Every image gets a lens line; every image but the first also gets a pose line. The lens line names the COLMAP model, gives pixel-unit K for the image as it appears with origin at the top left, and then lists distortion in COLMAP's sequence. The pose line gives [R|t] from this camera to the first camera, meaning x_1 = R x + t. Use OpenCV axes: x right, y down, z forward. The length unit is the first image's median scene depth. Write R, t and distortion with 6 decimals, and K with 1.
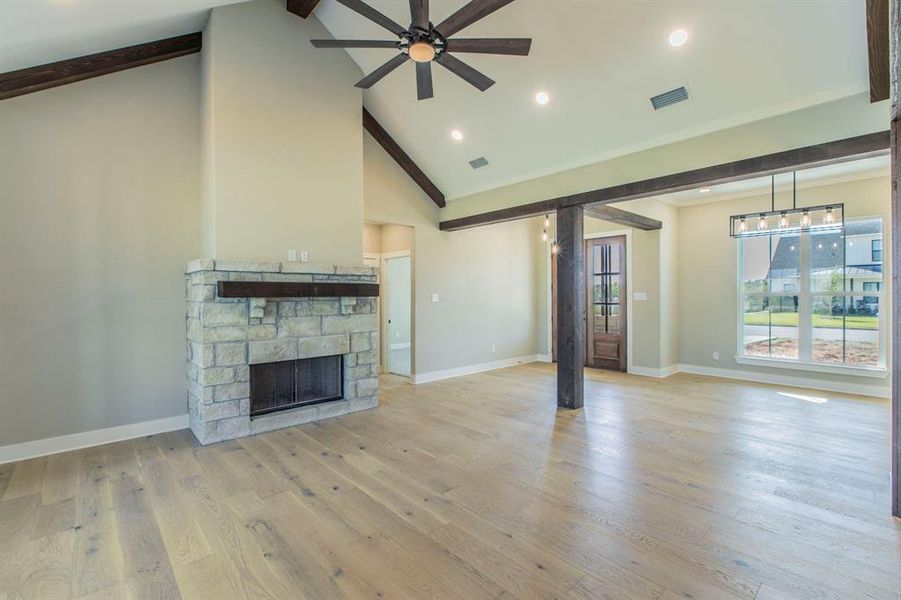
lens RADIAL K [[403.7, 0, 446.3], [0, 403.7, 300.9], [0, 0, 1]] dist [-0.000686, -0.000142]
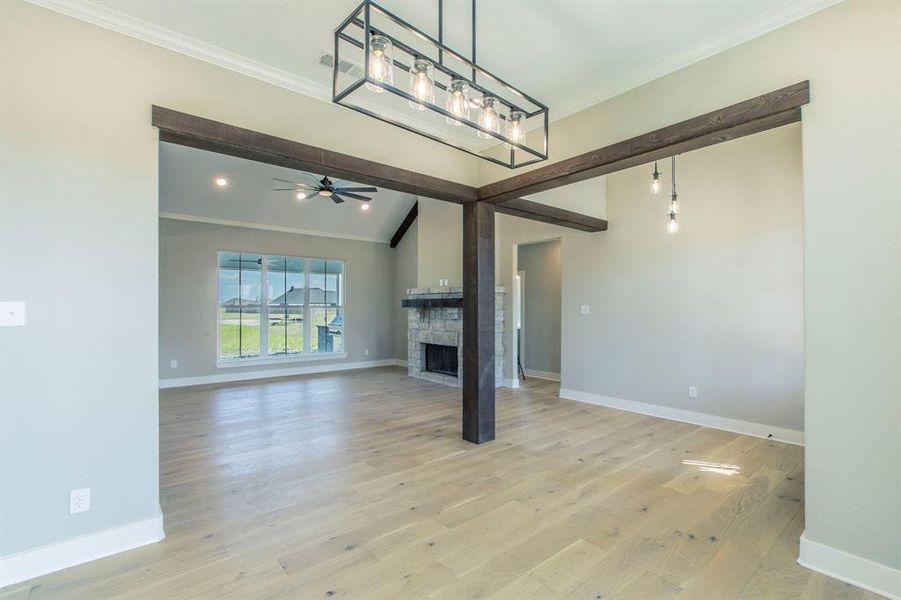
lens RADIAL K [[397.3, 0, 450.5], [0, 397.3, 300.0], [0, 0, 1]] dist [-0.000706, -0.000049]
pose [[-0.021449, -0.009902, -0.999721, 1.296472], [-0.012654, 0.999874, -0.009632, -0.025333], [0.999690, 0.012443, -0.021571, 1.087685]]
